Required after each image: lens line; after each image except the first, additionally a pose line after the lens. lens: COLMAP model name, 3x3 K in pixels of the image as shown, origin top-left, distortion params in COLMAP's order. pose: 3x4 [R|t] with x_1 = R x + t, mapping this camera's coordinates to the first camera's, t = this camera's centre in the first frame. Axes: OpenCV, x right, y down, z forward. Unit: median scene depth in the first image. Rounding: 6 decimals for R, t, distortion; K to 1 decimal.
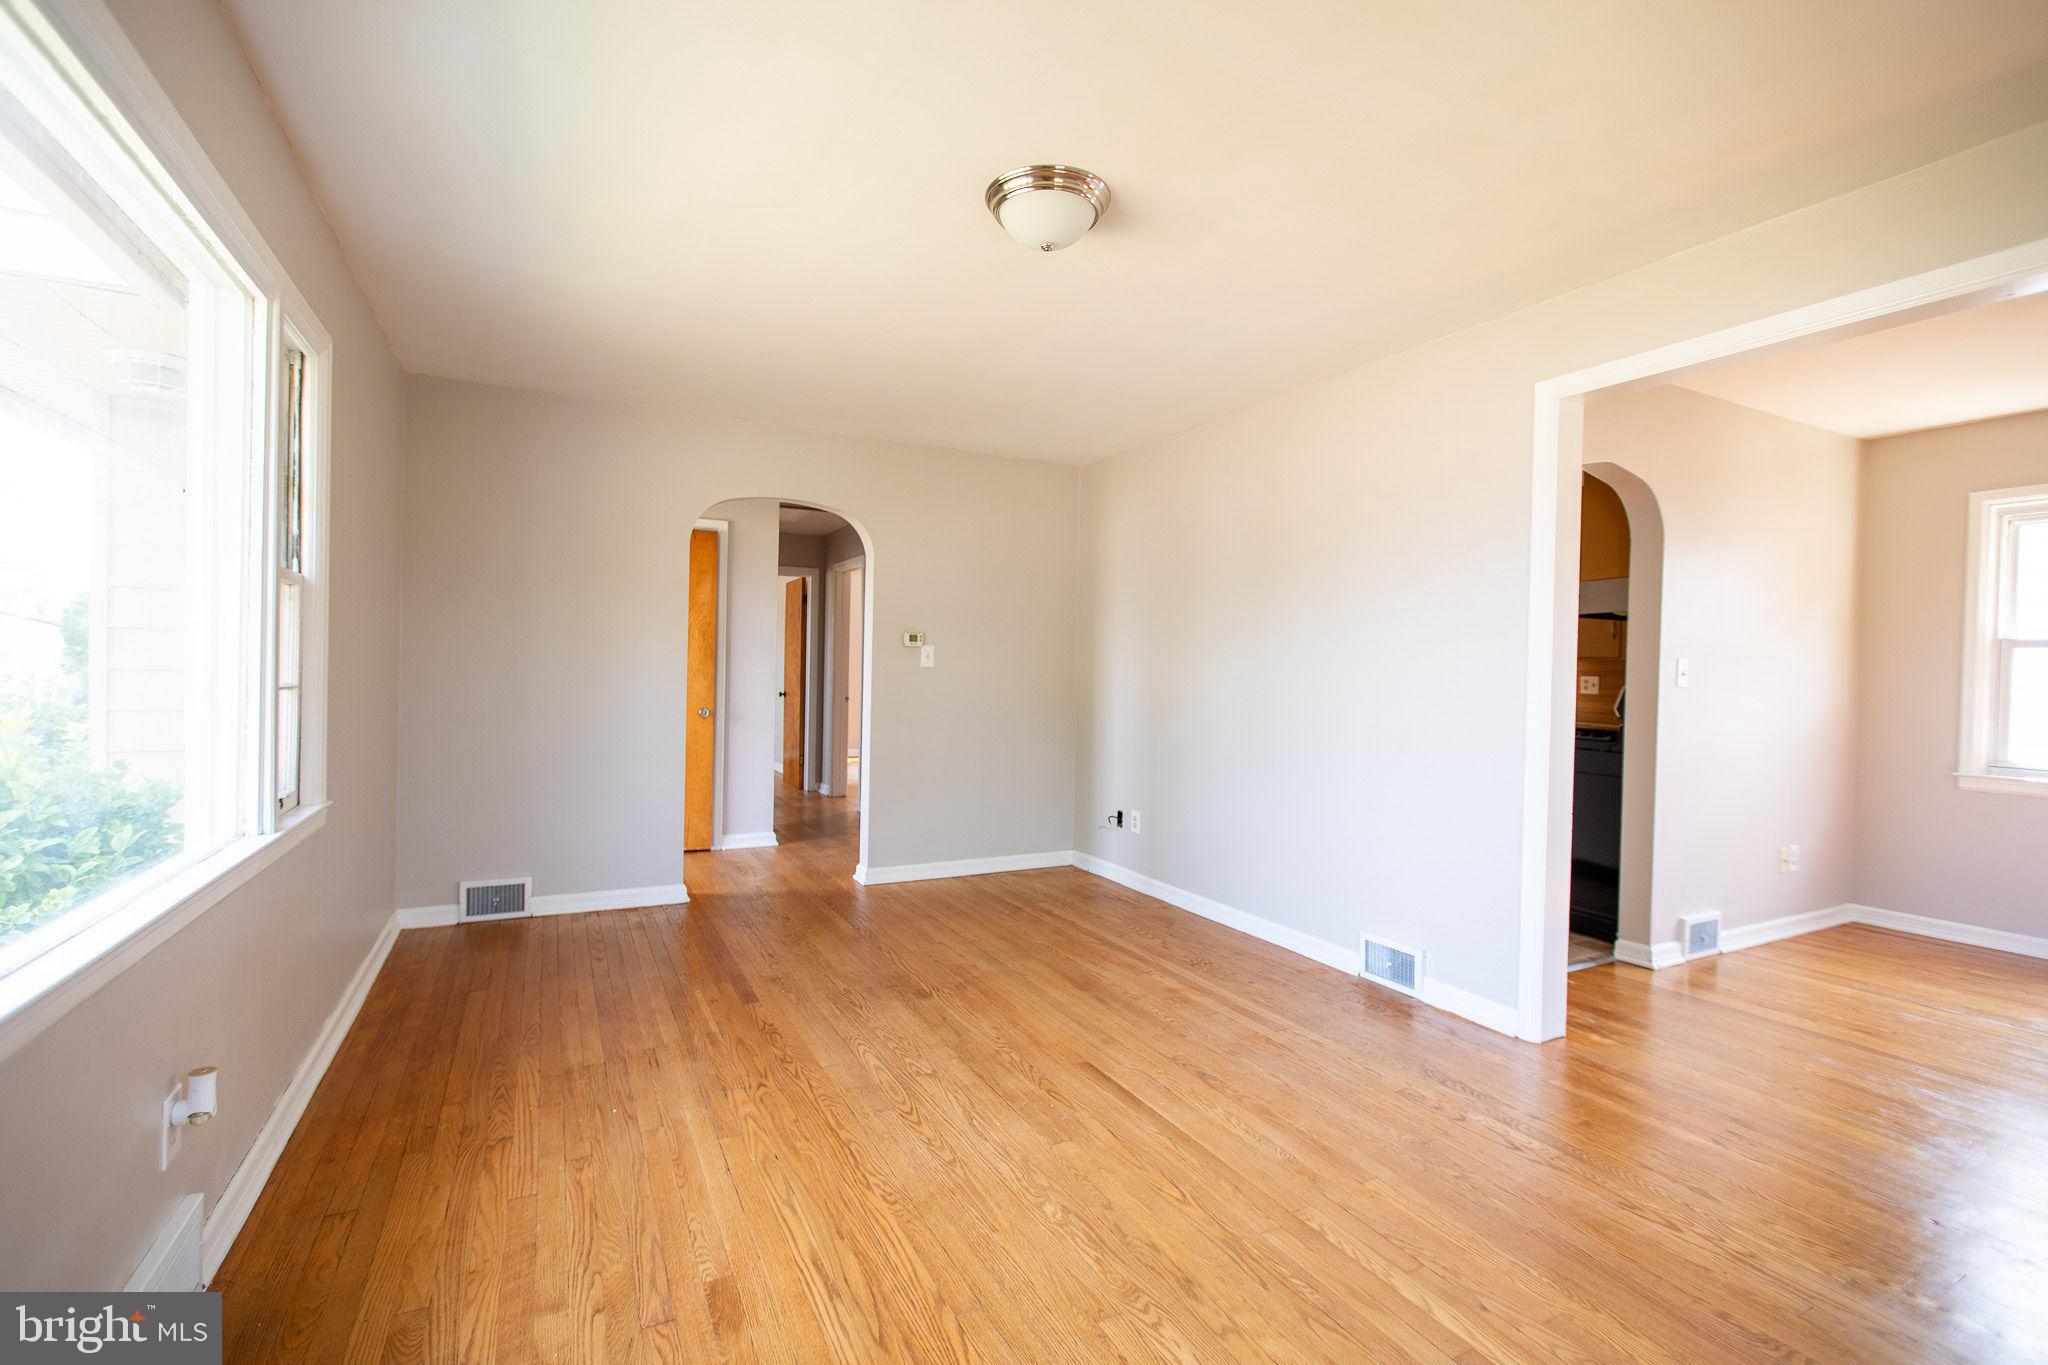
lens RADIAL K [[924.1, 0, 1024.0], [0, 924.1, 682.5], [0, 0, 1]] dist [-0.039495, 0.010495]
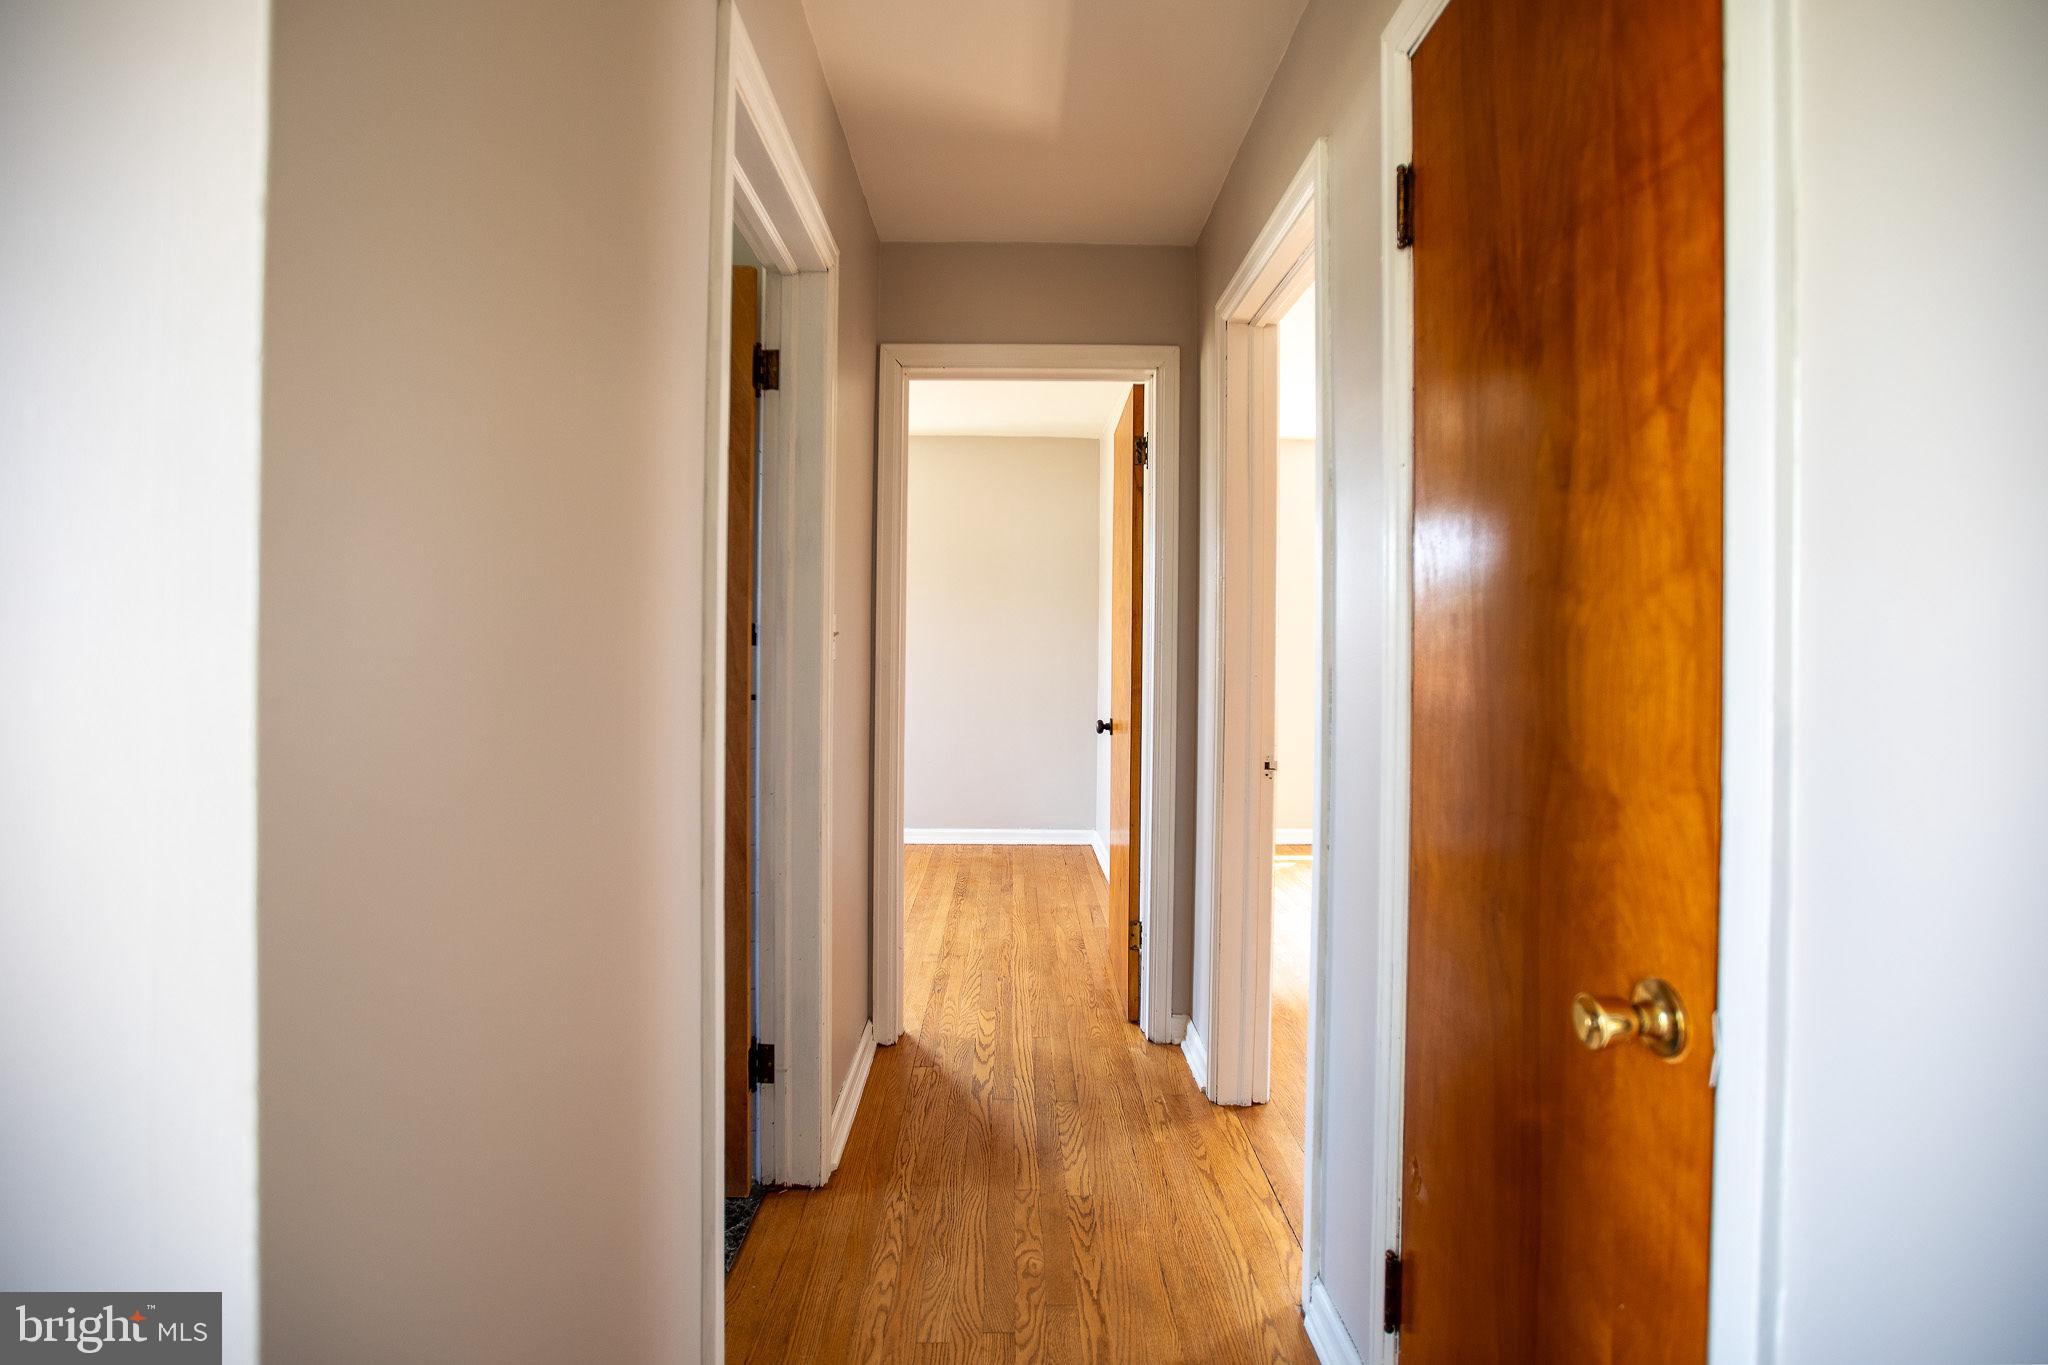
lens RADIAL K [[924.1, 0, 1024.0], [0, 924.1, 682.5], [0, 0, 1]] dist [-0.039495, 0.010495]
pose [[0.896720, -0.014106, -0.442374, -0.130310], [0.007557, 0.999834, -0.016563, 0.000206], [0.442534, 0.011510, 0.896678, 0.691282]]
